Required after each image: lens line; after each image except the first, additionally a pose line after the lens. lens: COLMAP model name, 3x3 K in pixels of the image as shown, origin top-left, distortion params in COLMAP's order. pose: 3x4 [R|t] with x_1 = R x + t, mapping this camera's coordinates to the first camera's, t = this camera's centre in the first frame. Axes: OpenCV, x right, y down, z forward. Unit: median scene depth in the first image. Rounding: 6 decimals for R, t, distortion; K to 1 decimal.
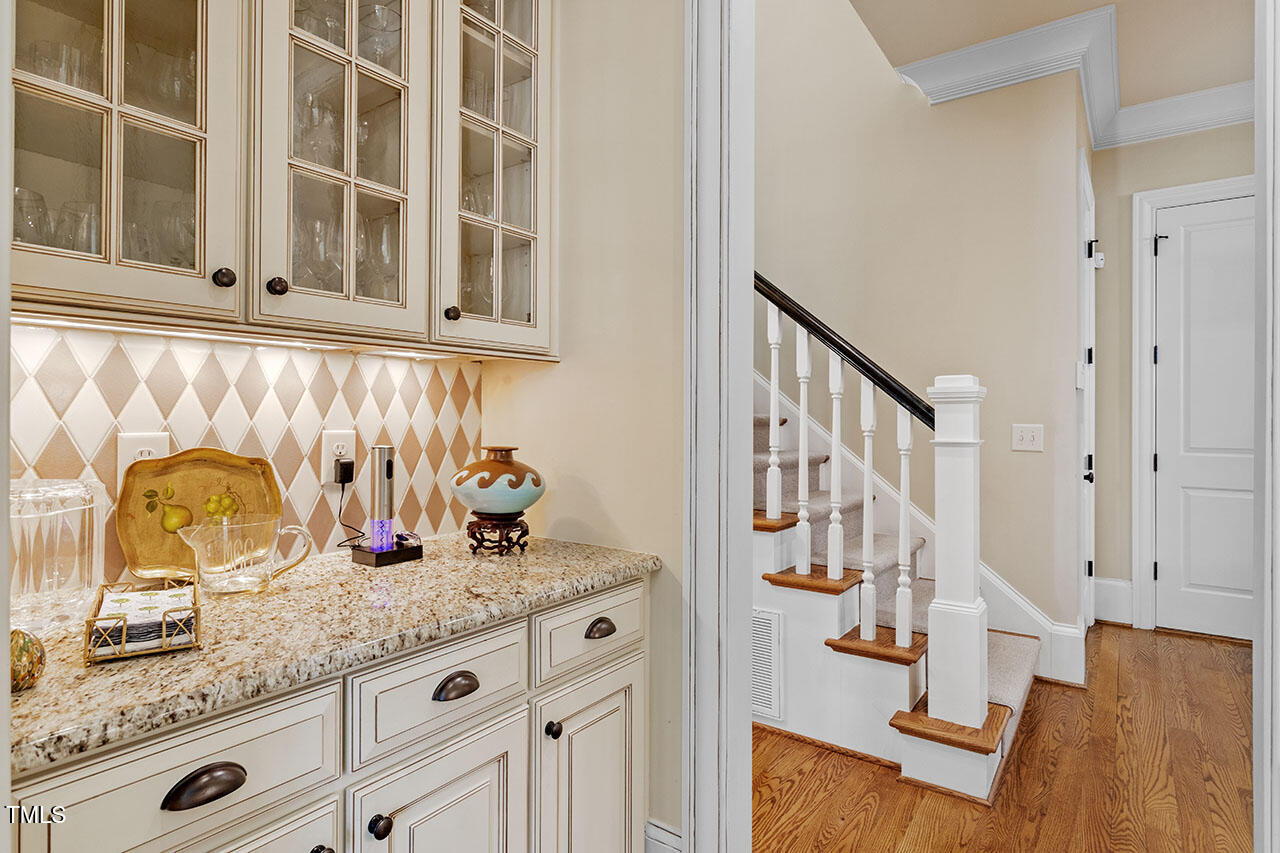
lens RADIAL K [[667.7, 0, 640.0], [0, 667.7, 426.5], [0, 0, 1]] dist [0.001767, 0.000064]
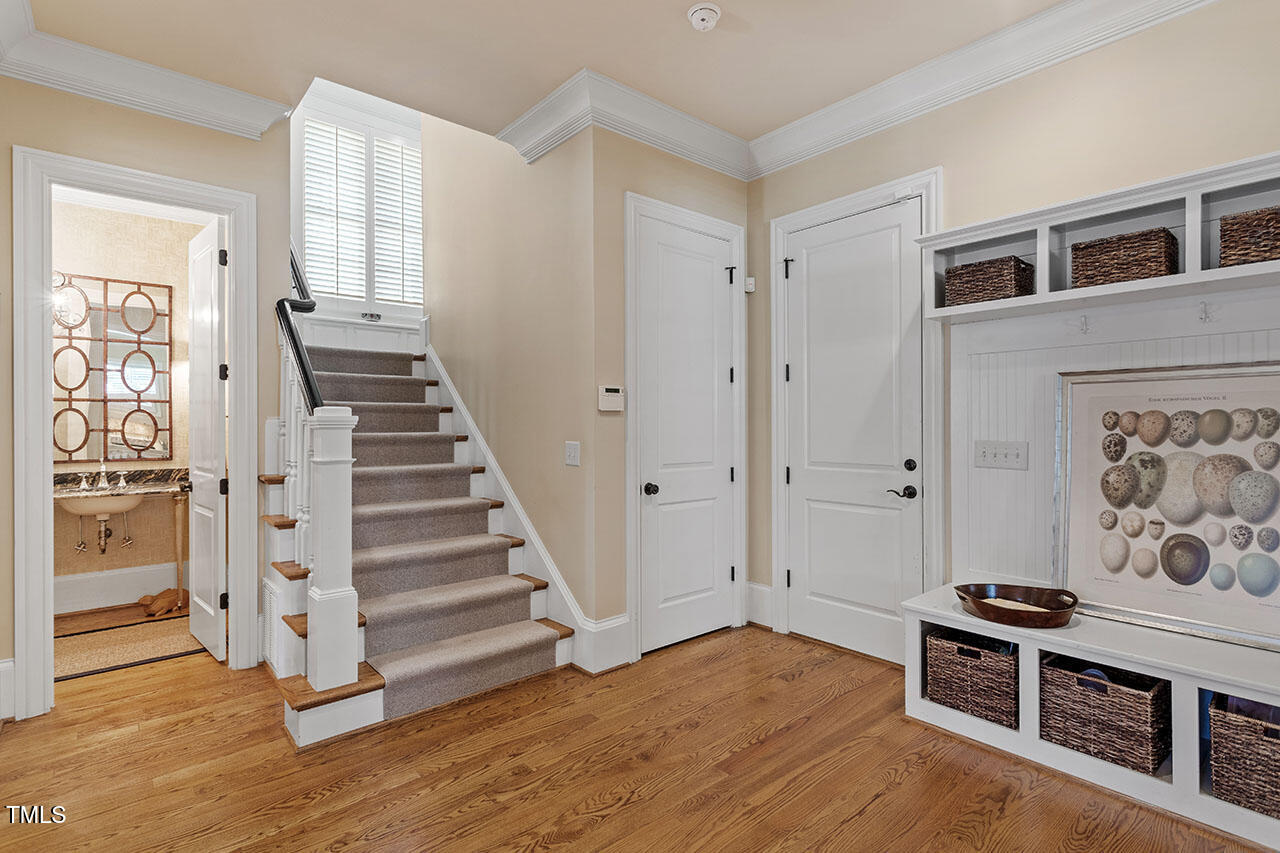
lens RADIAL K [[609.2, 0, 635.6], [0, 609.2, 425.1], [0, 0, 1]] dist [0.001306, 0.000180]
pose [[0.974738, -0.005269, -0.223288, 0.764145], [0.004143, 0.999976, -0.005513, -0.020139], [0.223311, 0.004448, 0.974737, 0.013390]]
